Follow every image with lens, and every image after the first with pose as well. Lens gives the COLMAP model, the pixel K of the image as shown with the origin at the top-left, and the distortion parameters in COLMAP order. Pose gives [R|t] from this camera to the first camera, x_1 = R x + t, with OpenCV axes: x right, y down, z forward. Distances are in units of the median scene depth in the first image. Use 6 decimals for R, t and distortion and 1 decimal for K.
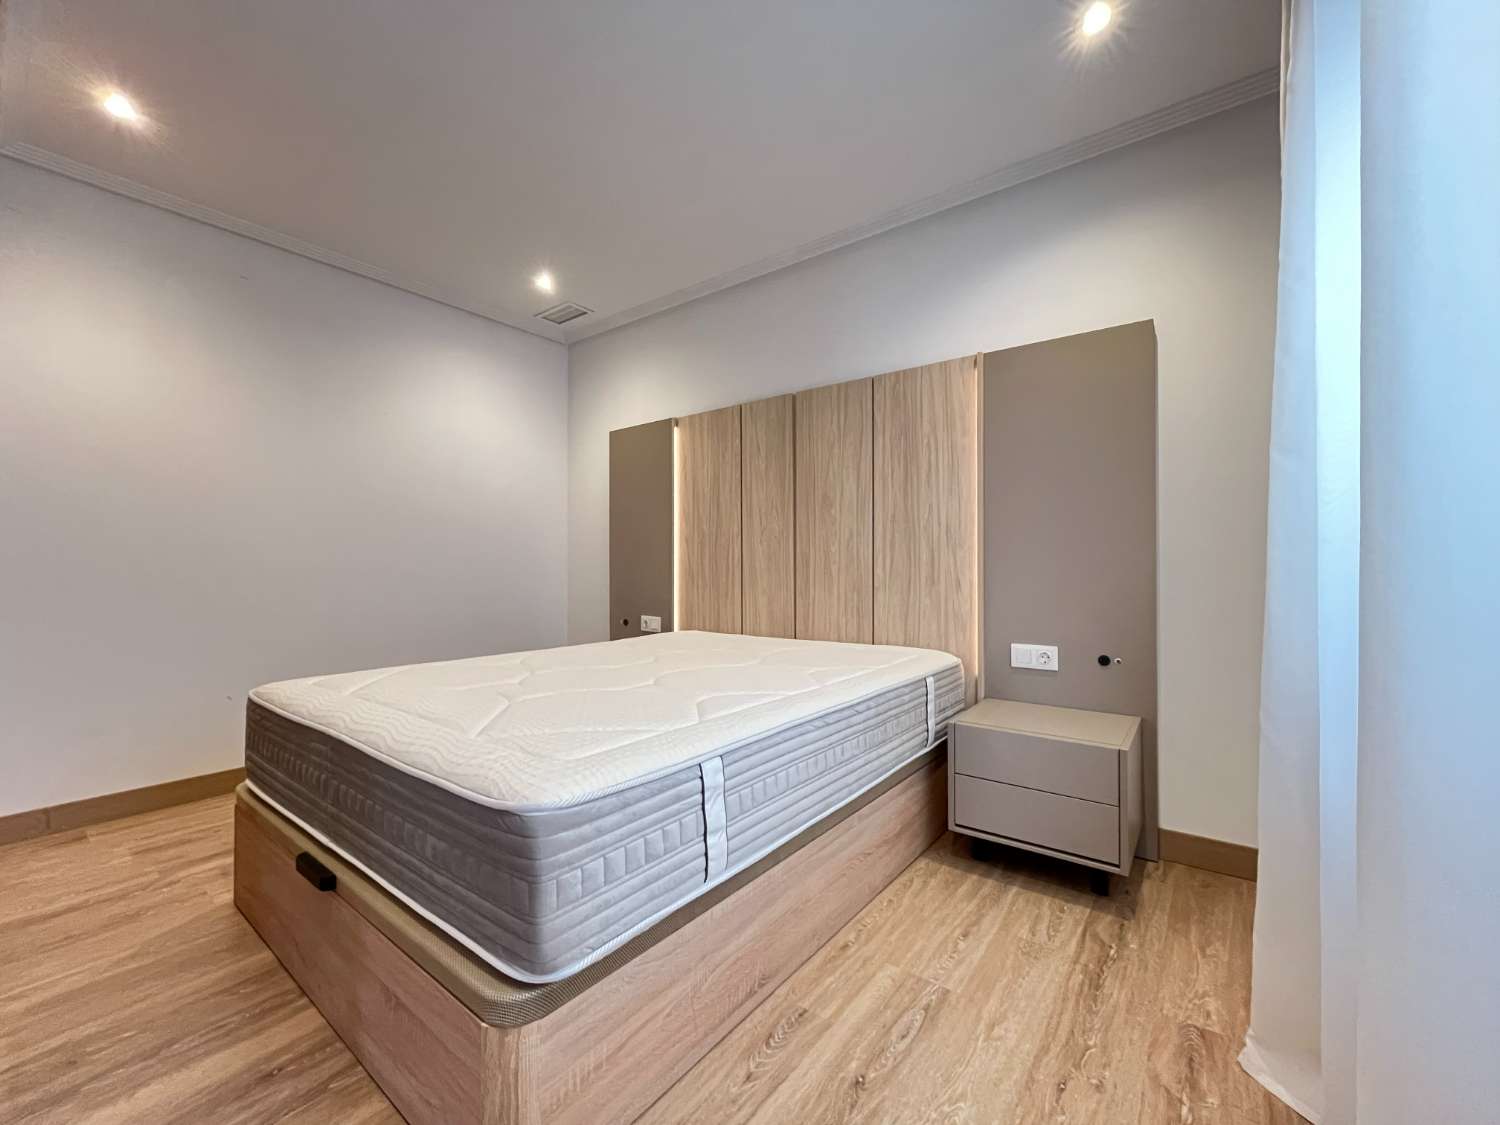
lens RADIAL K [[613.8, 0, 750.2], [0, 613.8, 566.1], [0, 0, 1]] dist [-0.001125, -0.001045]
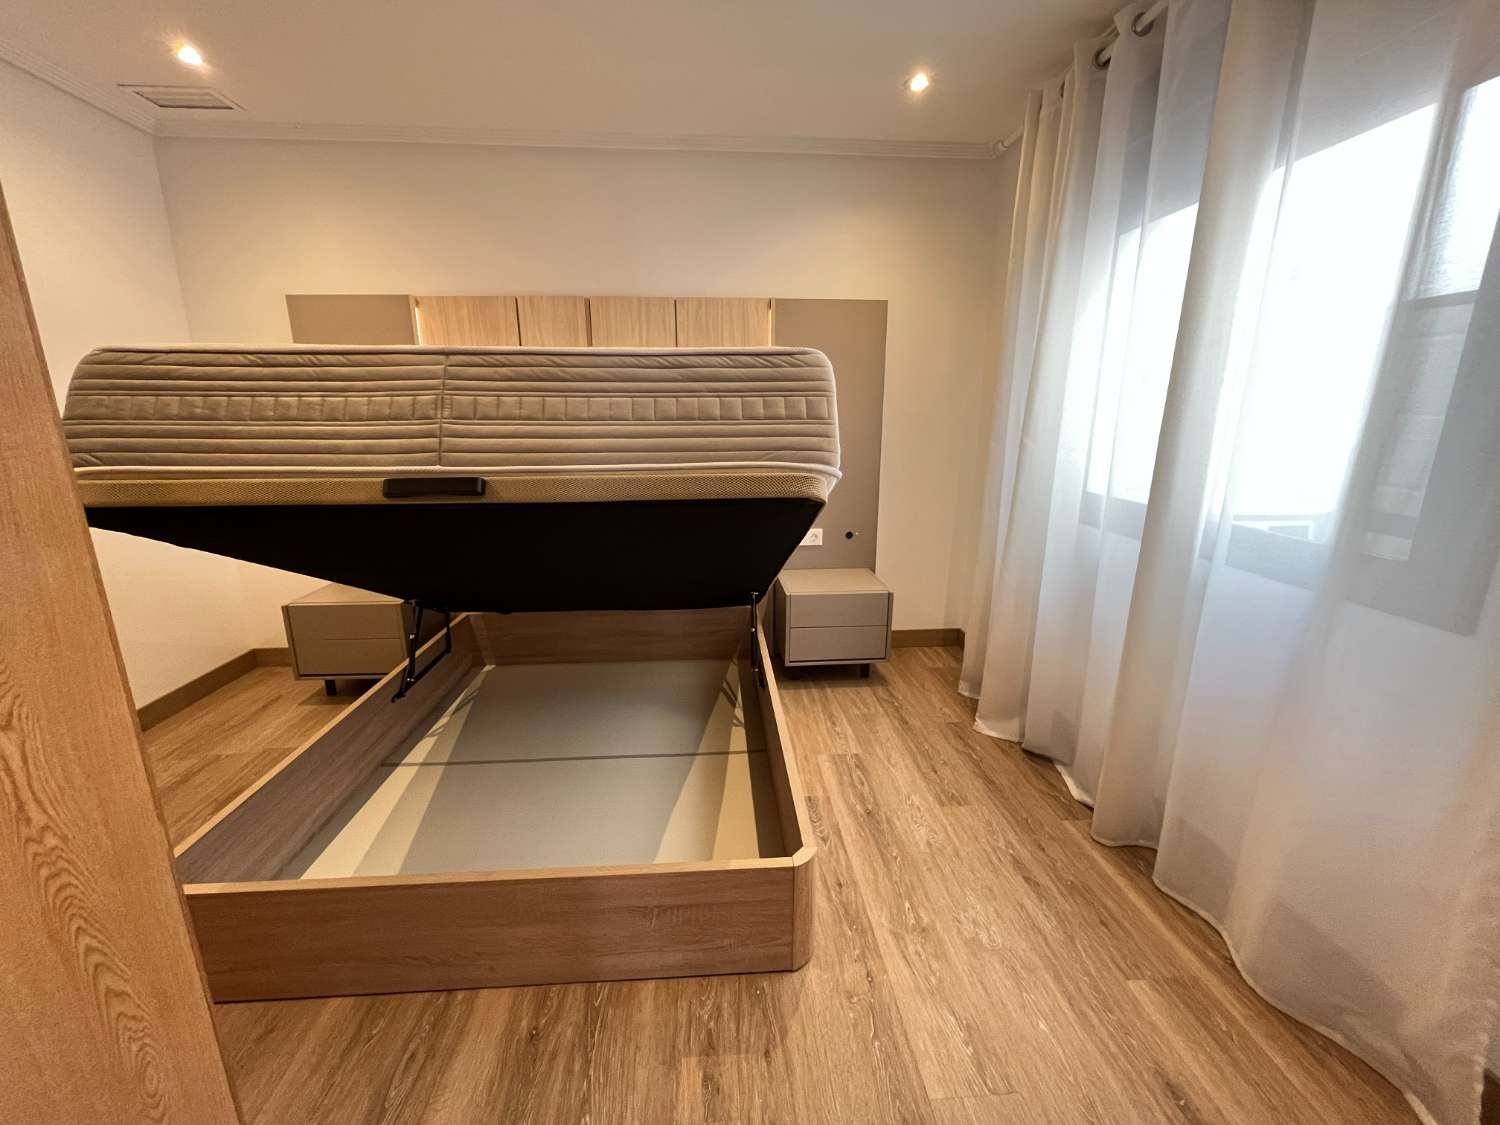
lens RADIAL K [[613.8, 0, 746.1], [0, 613.8, 564.0], [0, 0, 1]] dist [-0.001125, -0.001045]
pose [[0.744107, -0.157217, 0.649298, -0.488997], [0.001691, 0.972355, 0.233502, -0.104804], [-0.668058, -0.172652, 0.723802, 0.050115]]
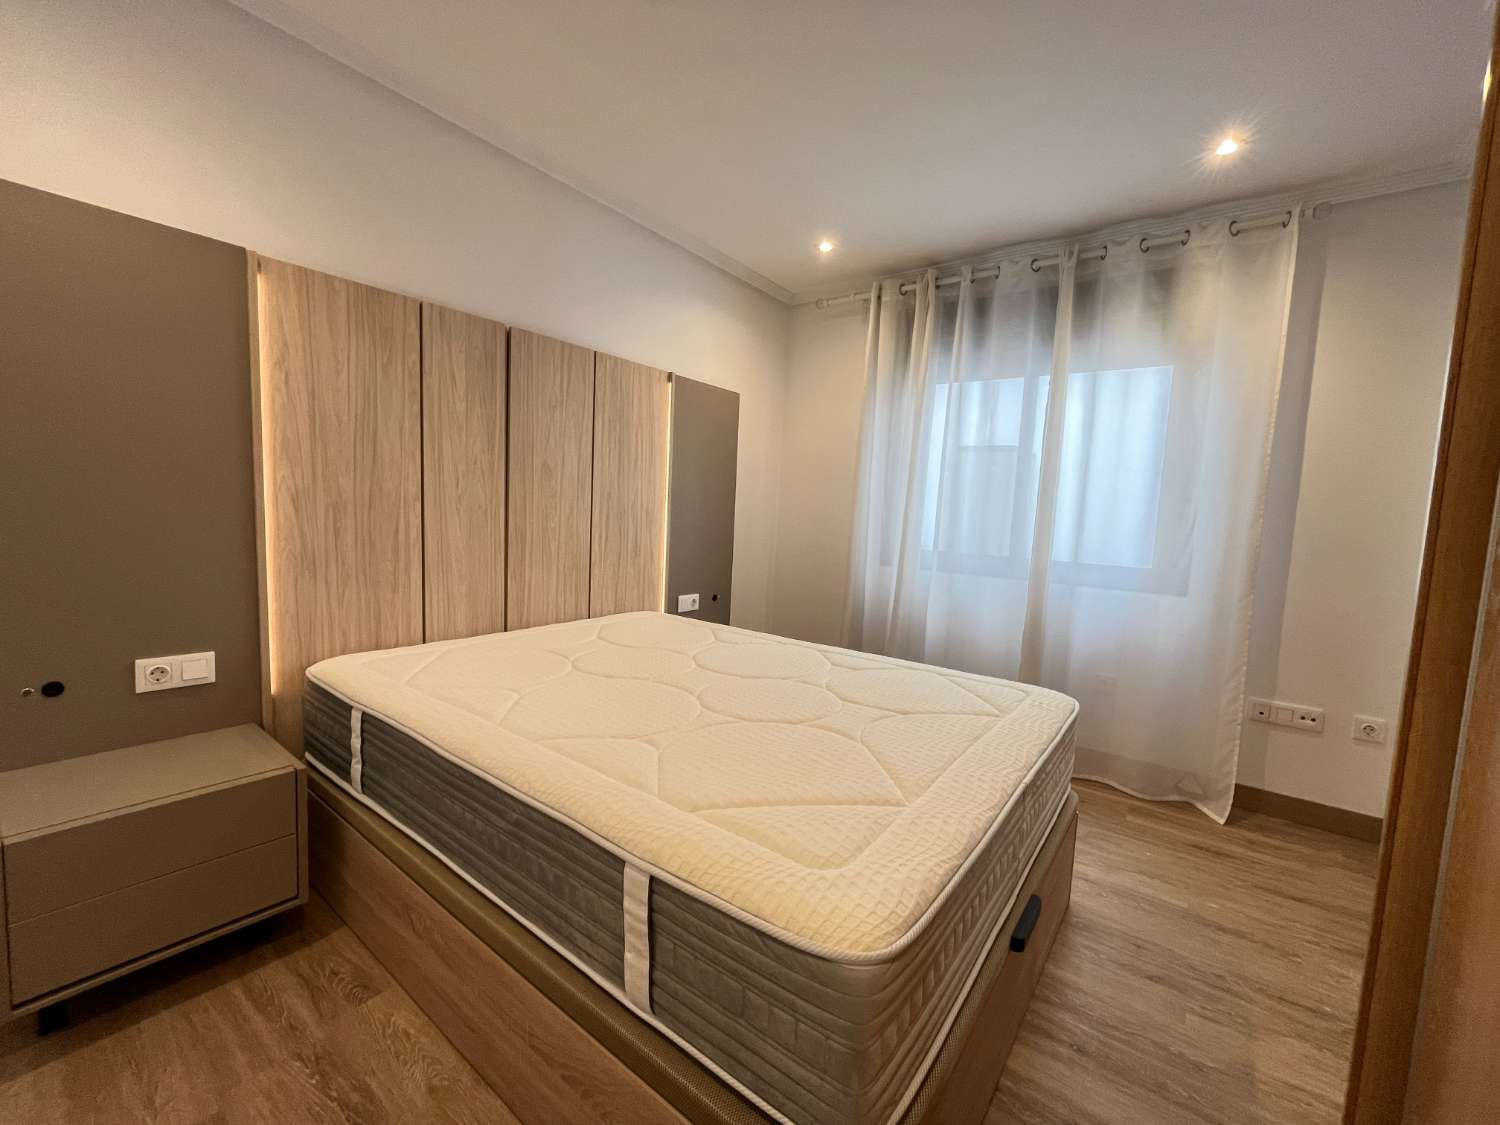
lens RADIAL K [[613.8, 0, 756.0], [0, 613.8, 563.0], [0, 0, 1]] dist [-0.001125, -0.001045]
pose [[-0.023199, -0.088029, 0.995848, -0.831527], [-0.043849, 0.995247, 0.086955, -0.066465], [-0.998769, -0.041650, -0.026948, 0.759781]]
